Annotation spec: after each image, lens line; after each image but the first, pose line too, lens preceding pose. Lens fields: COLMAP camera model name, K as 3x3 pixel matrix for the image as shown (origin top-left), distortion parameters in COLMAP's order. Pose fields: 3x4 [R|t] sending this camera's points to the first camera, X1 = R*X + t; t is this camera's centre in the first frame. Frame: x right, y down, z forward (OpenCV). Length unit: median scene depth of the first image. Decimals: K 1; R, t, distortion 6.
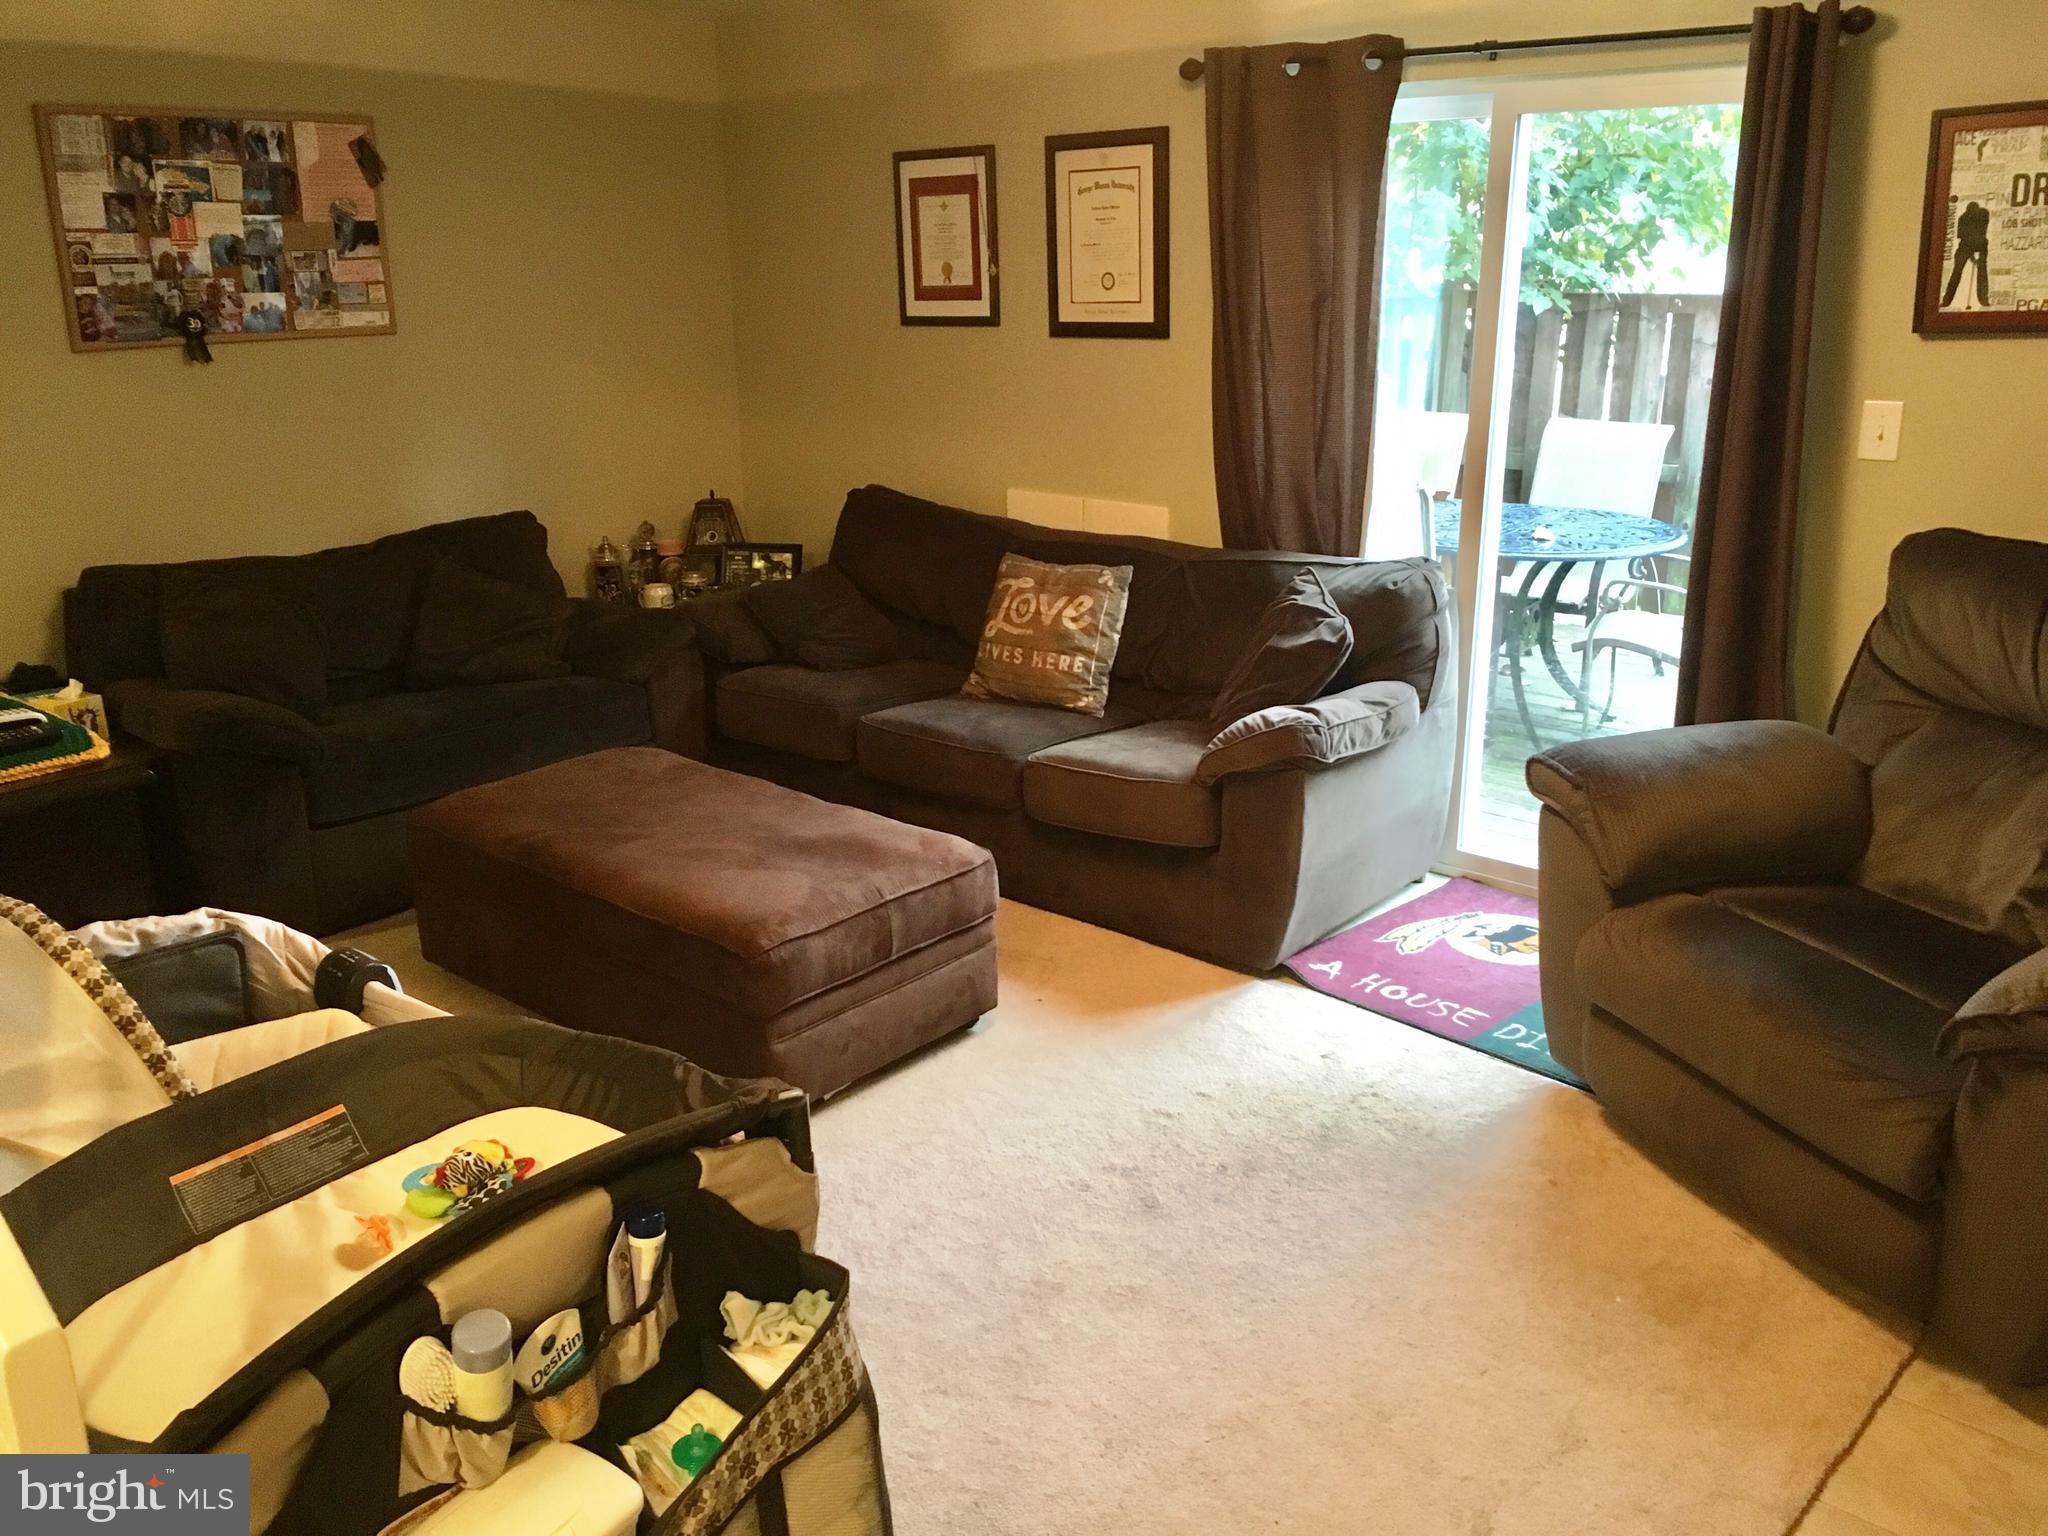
lens RADIAL K [[1731.8, 0, 1019.8], [0, 1731.8, 775.5], [0, 0, 1]] dist [0.063388, -0.077951]
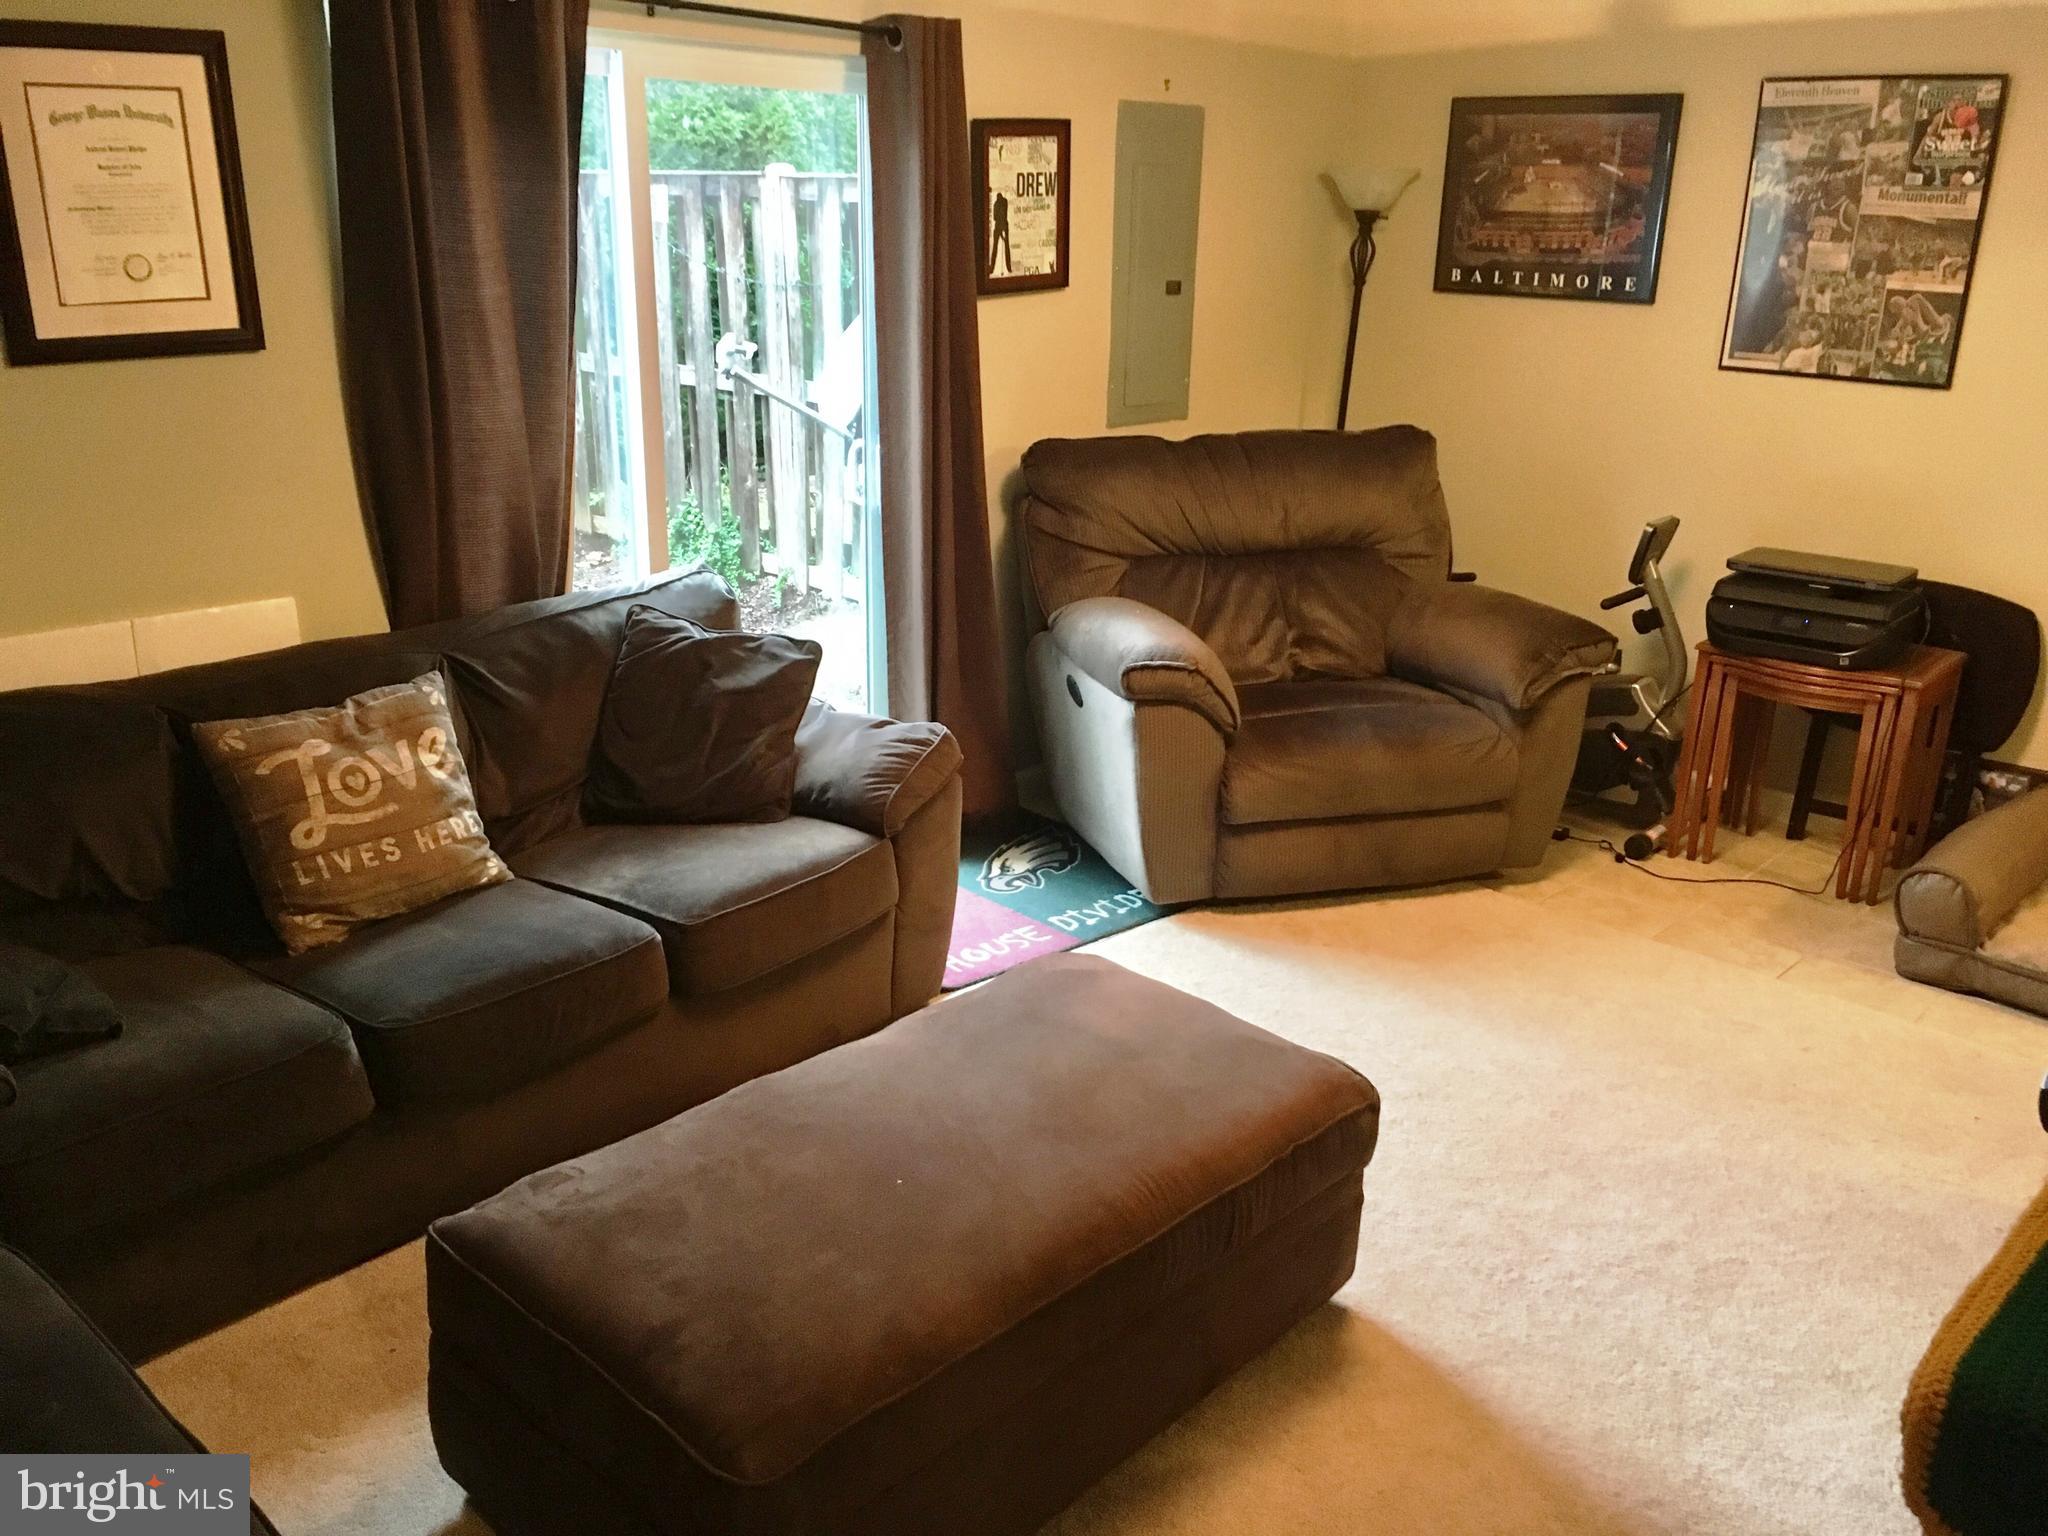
lens RADIAL K [[1731.8, 0, 1021.6], [0, 1731.8, 763.3], [0, 0, 1]] dist [0.063388, -0.077951]
pose [[0.038220, -0.317853, 0.947369, -0.608767], [0.256480, 0.919422, 0.298129, -0.235260], [-0.965794, 0.231587, 0.116664, 0.687086]]
